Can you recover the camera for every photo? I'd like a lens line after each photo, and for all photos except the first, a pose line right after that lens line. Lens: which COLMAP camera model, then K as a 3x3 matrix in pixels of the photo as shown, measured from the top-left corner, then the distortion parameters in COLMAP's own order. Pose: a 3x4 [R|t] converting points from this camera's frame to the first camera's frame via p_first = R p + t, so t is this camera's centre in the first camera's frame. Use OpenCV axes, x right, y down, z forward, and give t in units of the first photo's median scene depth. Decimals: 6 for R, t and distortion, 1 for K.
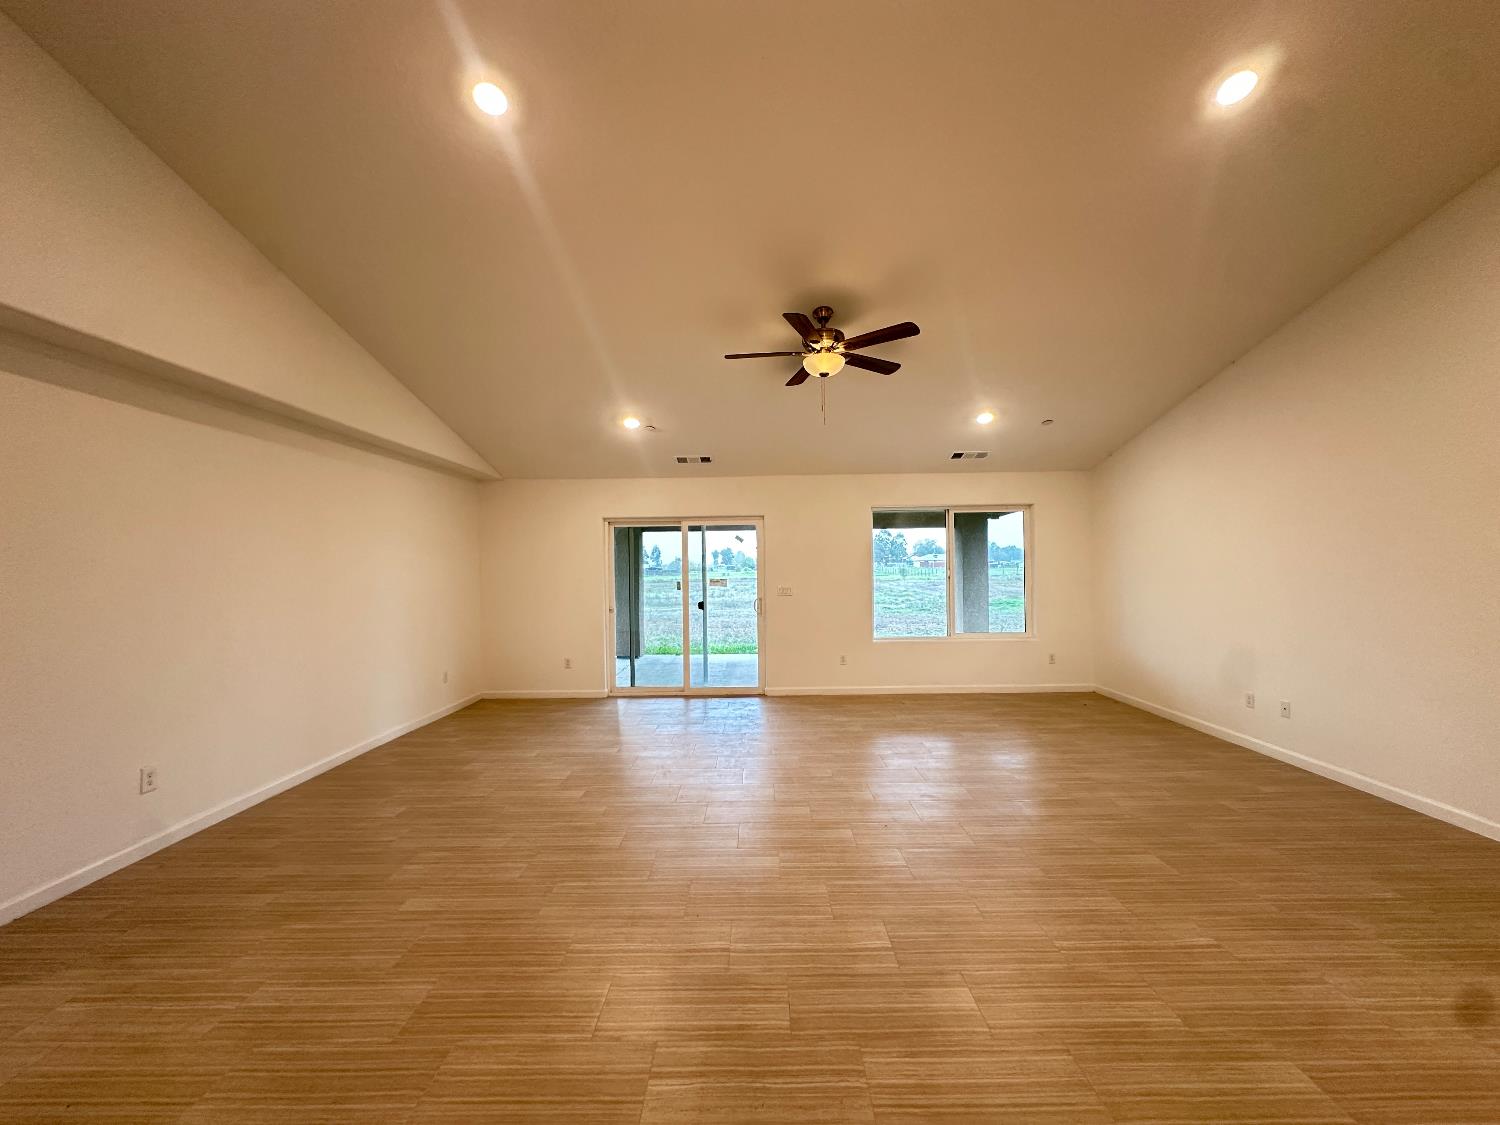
lens RADIAL K [[608.5, 0, 752.8], [0, 608.5, 566.6], [0, 0, 1]] dist [-0.011061, 0.001190]
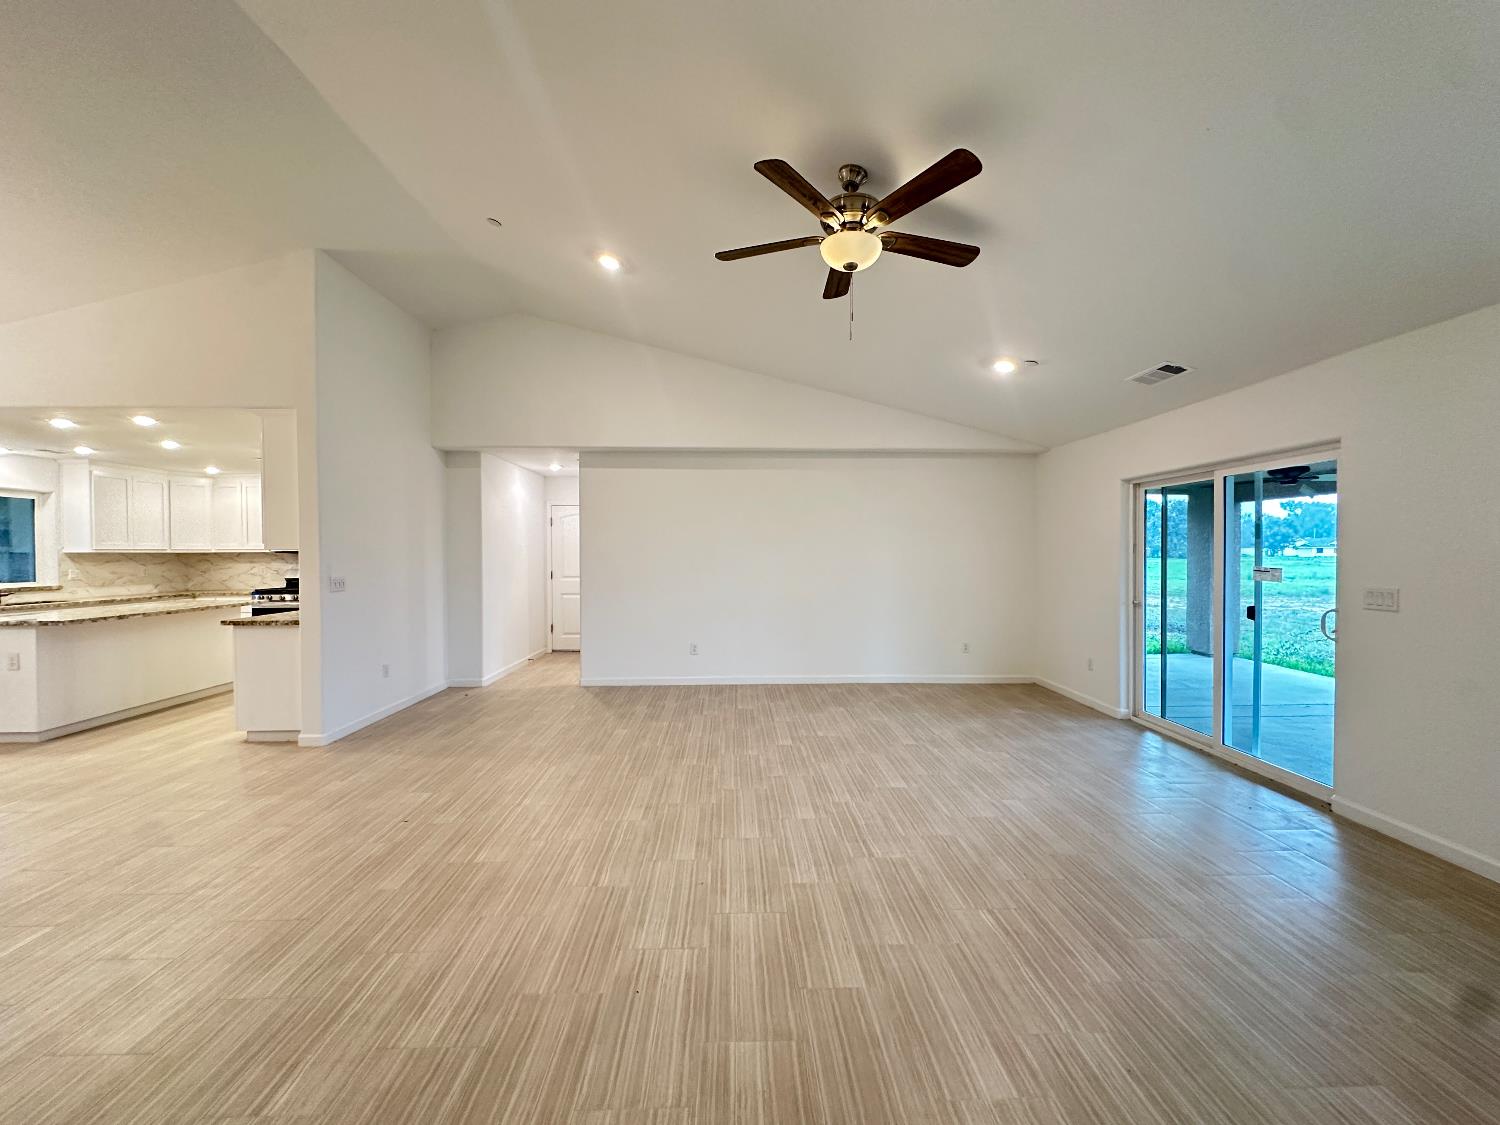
lens RADIAL K [[608.5, 0, 743.1], [0, 608.5, 560.6], [0, 0, 1]] dist [-0.011061, 0.001190]
pose [[0.024207, 0.026379, -0.999359, 0.491285], [-0.003335, 0.999648, 0.026306, 0.000778], [0.999701, 0.002697, 0.024286, 0.520763]]
